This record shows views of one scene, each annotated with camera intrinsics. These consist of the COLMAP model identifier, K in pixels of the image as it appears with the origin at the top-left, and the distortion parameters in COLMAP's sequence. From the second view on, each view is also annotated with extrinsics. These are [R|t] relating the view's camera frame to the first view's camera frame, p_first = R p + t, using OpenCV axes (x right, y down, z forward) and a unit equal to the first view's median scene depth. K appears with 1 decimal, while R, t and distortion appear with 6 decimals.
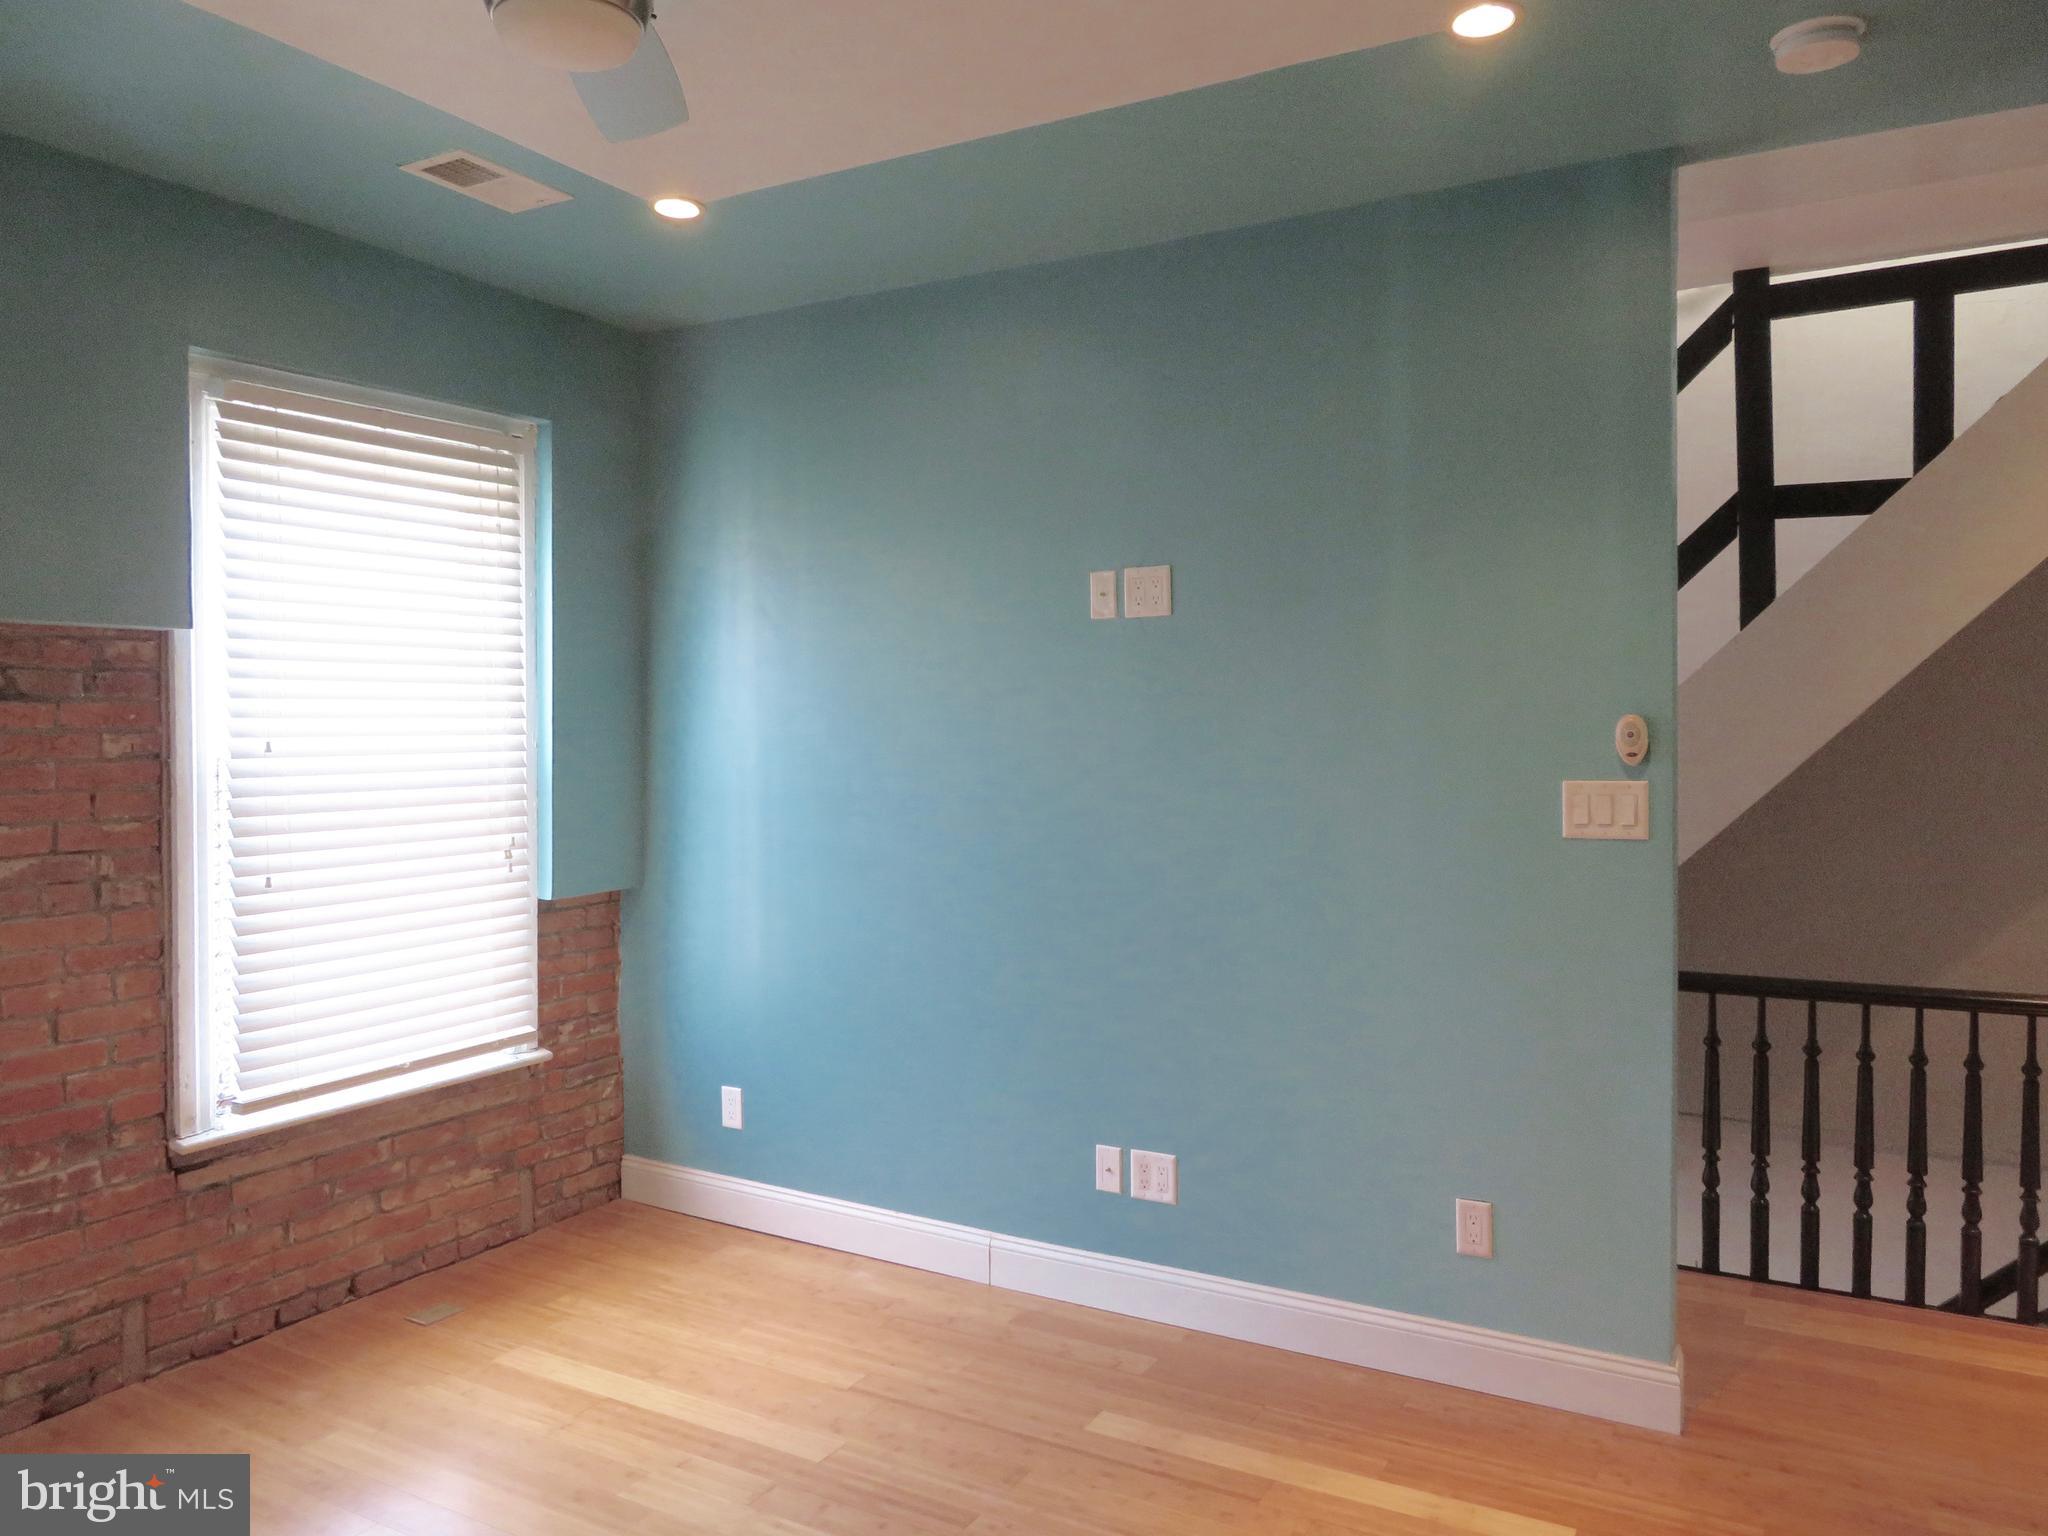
lens RADIAL K [[1461.8, 0, 1019.7], [0, 1461.8, 768.7], [0, 0, 1]] dist [-0.005405, -0.008367]
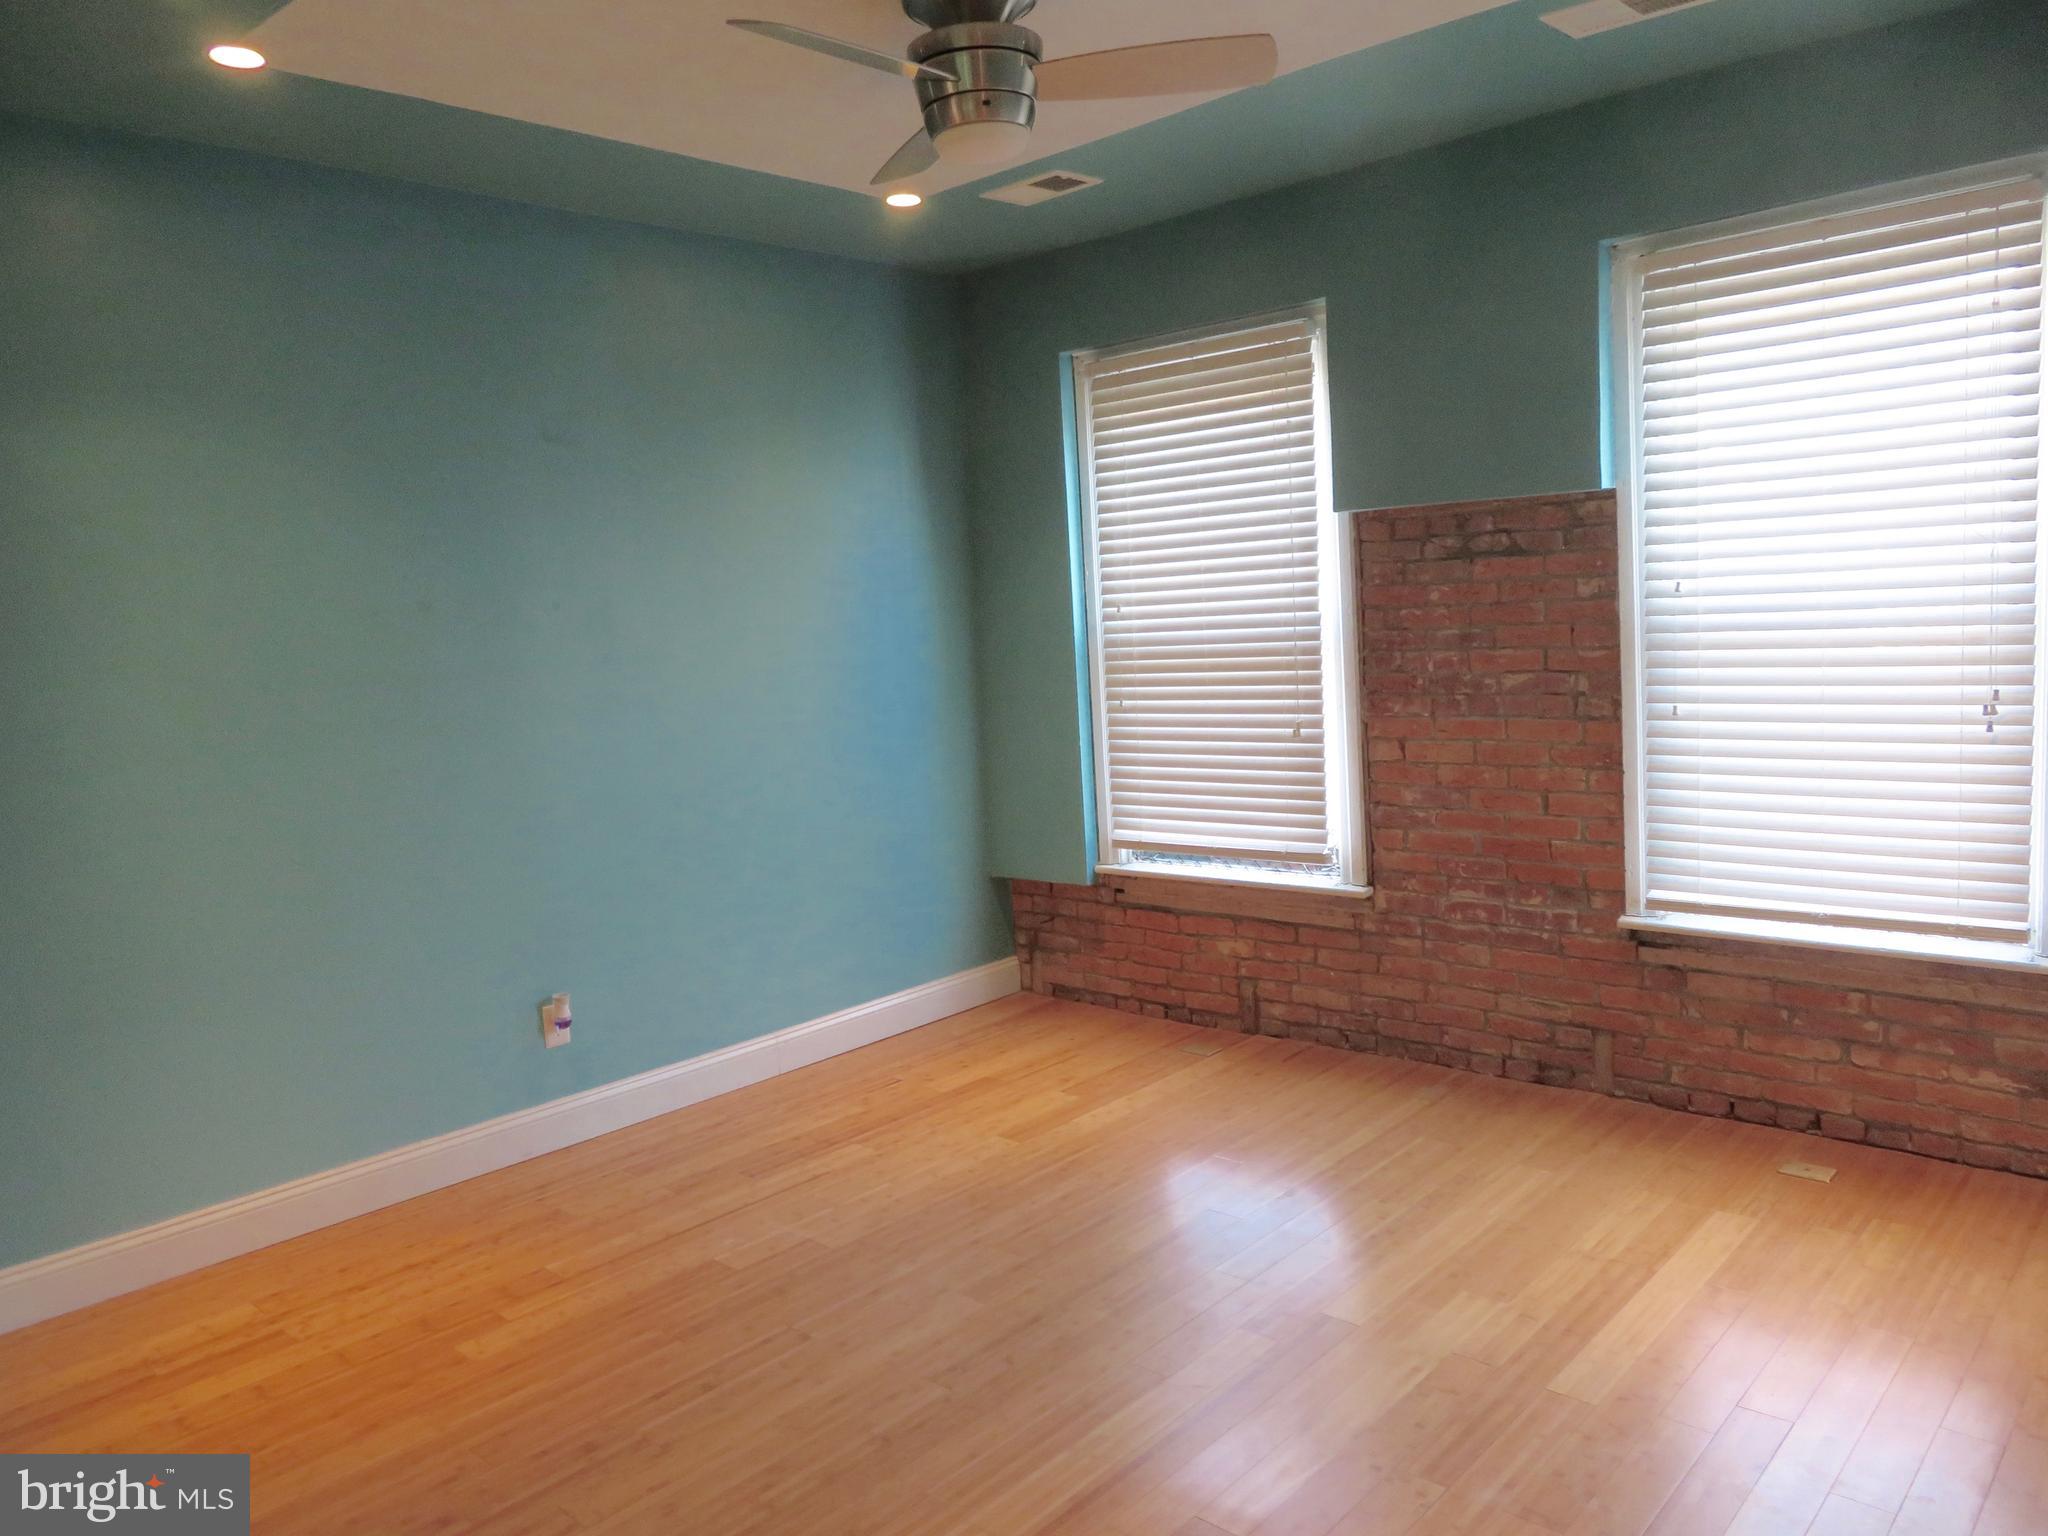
lens RADIAL K [[1461.8, 0, 1024.0], [0, 1461.8, 773.9], [0, 0, 1]] dist [-0.005405, -0.008367]
pose [[-0.216360, 0.135419, -0.966876, 0.700477], [0.026796, 0.990784, 0.132772, -0.036083], [0.975946, 0.002818, -0.217995, 0.796296]]
